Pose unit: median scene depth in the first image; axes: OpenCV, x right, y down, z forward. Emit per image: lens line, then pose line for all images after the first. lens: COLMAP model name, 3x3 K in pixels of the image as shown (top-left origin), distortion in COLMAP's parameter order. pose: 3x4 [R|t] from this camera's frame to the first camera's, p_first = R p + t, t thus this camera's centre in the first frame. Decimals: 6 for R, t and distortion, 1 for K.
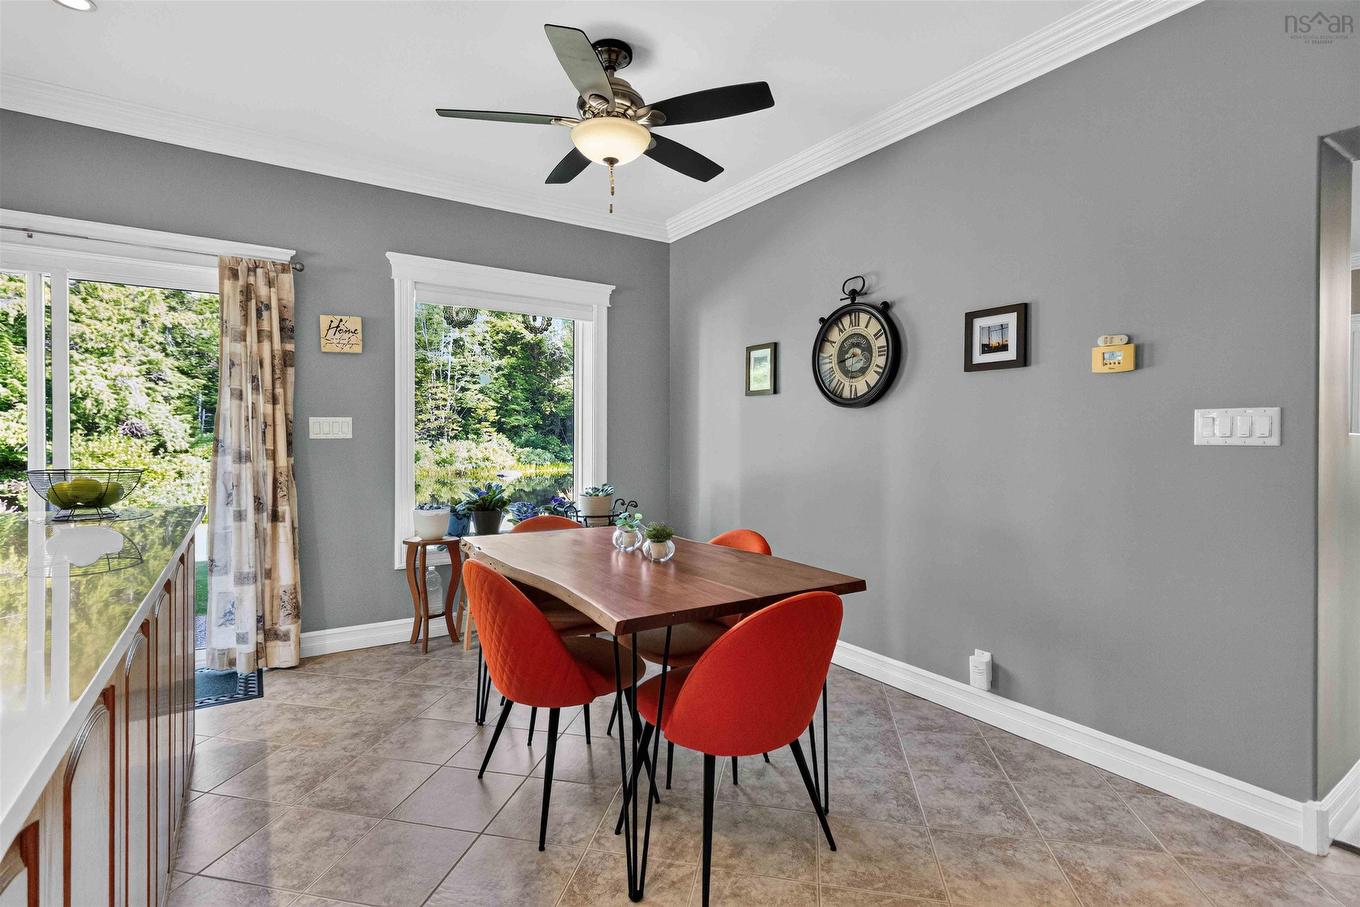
lens RADIAL K [[622.3, 0, 671.1], [0, 622.3, 445.2], [0, 0, 1]] dist [-0.001845, -0.001020]
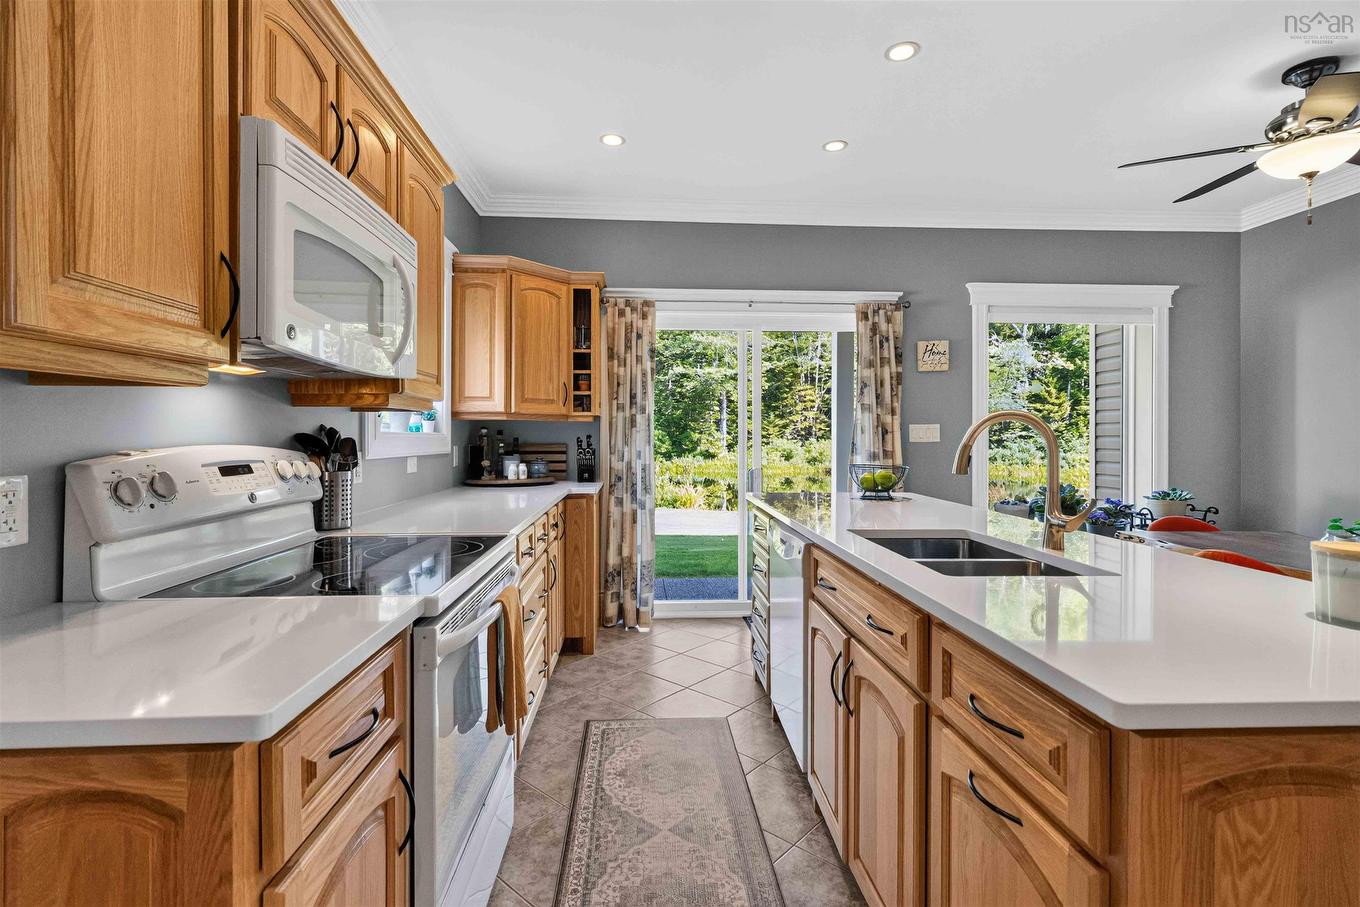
lens RADIAL K [[622.3, 0, 674.6], [0, 622.3, 440.8], [0, 0, 1]] dist [-0.001845, -0.001020]
pose [[0.865341, 0.002284, -0.501179, -0.363597], [-0.004919, 0.999980, -0.003937, -0.005640], [0.501160, 0.005872, 0.865335, -0.305401]]
